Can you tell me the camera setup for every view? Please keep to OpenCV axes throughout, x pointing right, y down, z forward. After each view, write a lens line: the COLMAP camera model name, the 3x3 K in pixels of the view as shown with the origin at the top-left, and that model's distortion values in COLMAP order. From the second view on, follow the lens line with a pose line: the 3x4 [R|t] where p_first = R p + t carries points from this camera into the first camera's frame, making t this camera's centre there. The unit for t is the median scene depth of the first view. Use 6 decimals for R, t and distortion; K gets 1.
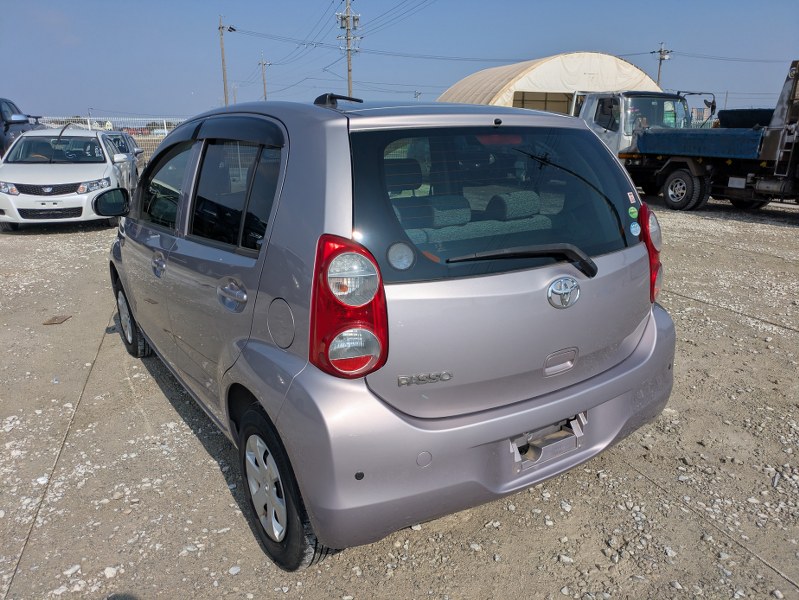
lens RADIAL K [[582.4, 0, 401.1], [0, 582.4, 317.9], [0, 0, 1]] dist [0.026159, -0.006908]
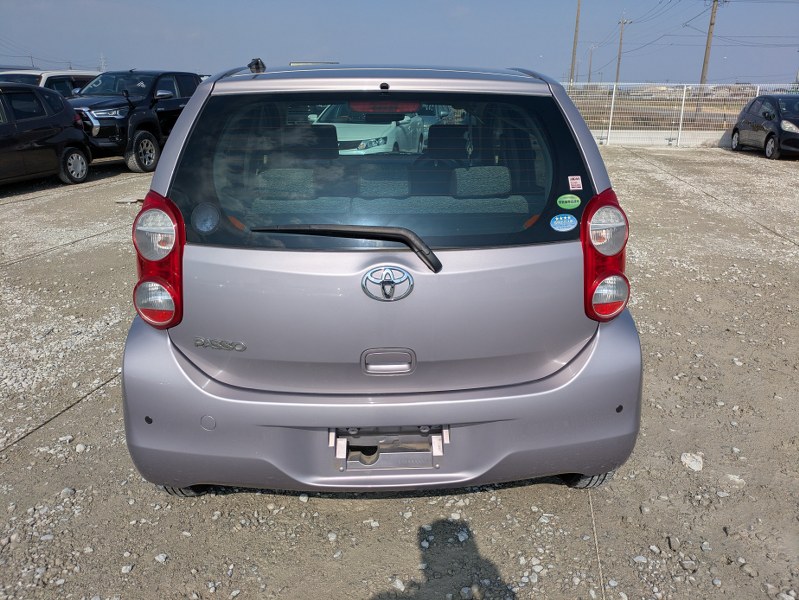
lens RADIAL K [[585.2, 0, 410.6], [0, 585.2, 298.4], [0, 0, 1]] dist [0.038412, -0.000803]
pose [[0.864818, 0.171128, -0.472022, 0.520680], [-0.160084, 0.985038, 0.063819, -0.059758], [0.475881, 0.020371, 0.879274, 0.176143]]
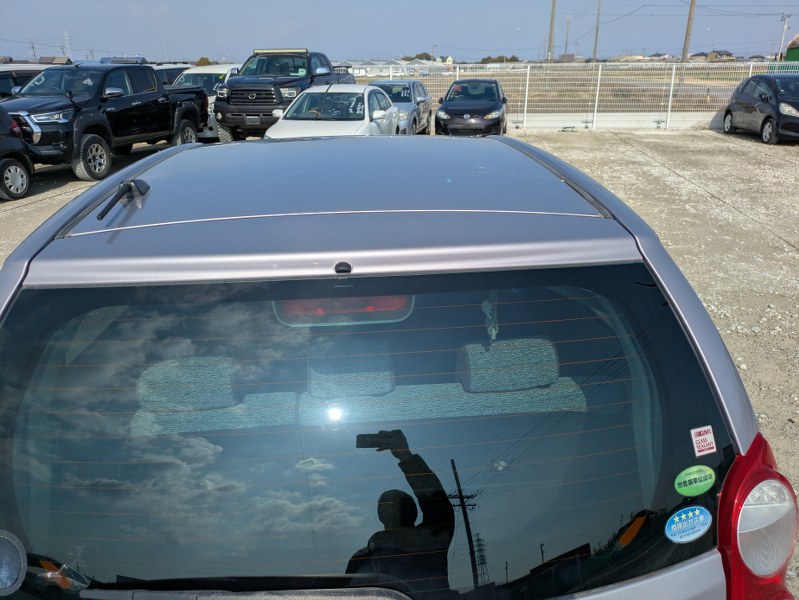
lens RADIAL K [[591.1, 0, 402.8], [0, 591.1, 300.3], [0, 0, 1]] dist [0.035474, -0.001276]
pose [[0.879236, 0.161066, -0.448332, 0.329076], [-0.131498, 0.986603, 0.096557, -0.276654], [0.457878, -0.025942, 0.888637, 0.448584]]
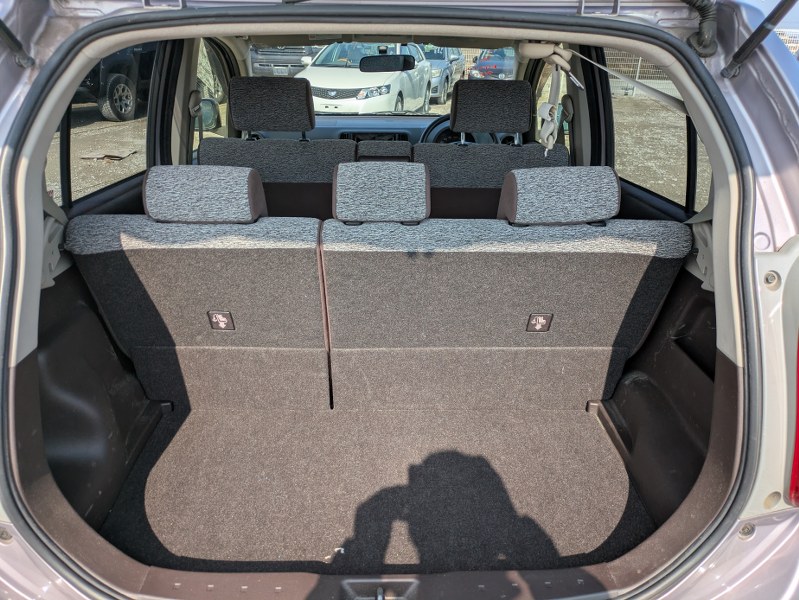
lens RADIAL K [[598.5, 0, 399.5], [0, 598.5, 300.0], [0, 0, 1]] dist [0.018704, 0.001587]
pose [[0.851349, 0.226557, -0.473156, 0.316462], [-0.178347, 0.973211, 0.145095, -0.150601], [0.493353, -0.039140, 0.868948, 0.489601]]
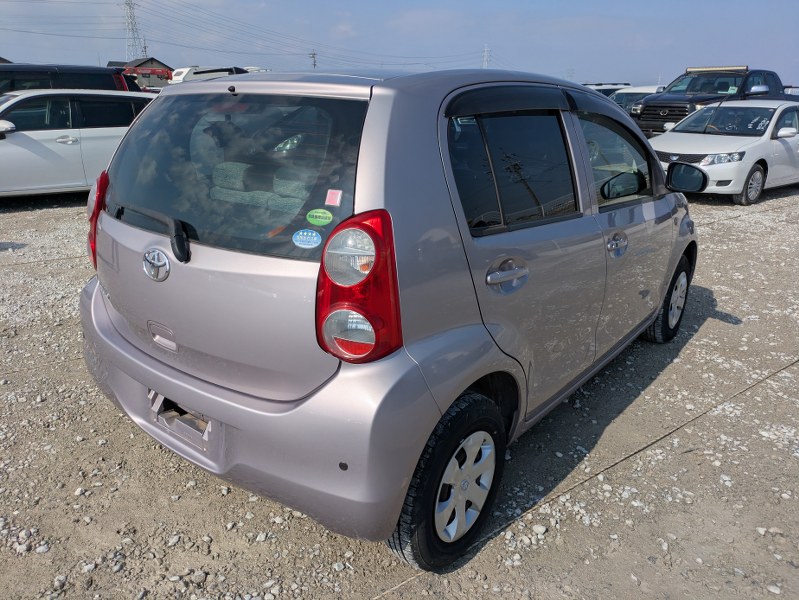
lens RADIAL K [[576.5, 0, 387.4], [0, 576.5, 299.3], [0, 0, 1]] dist [0.087590, -0.096165]
pose [[0.328031, 0.310415, -0.892210, 0.923585], [-0.296503, 0.930574, 0.214750, -0.225535], [0.896929, 0.194098, 0.397296, 0.697192]]
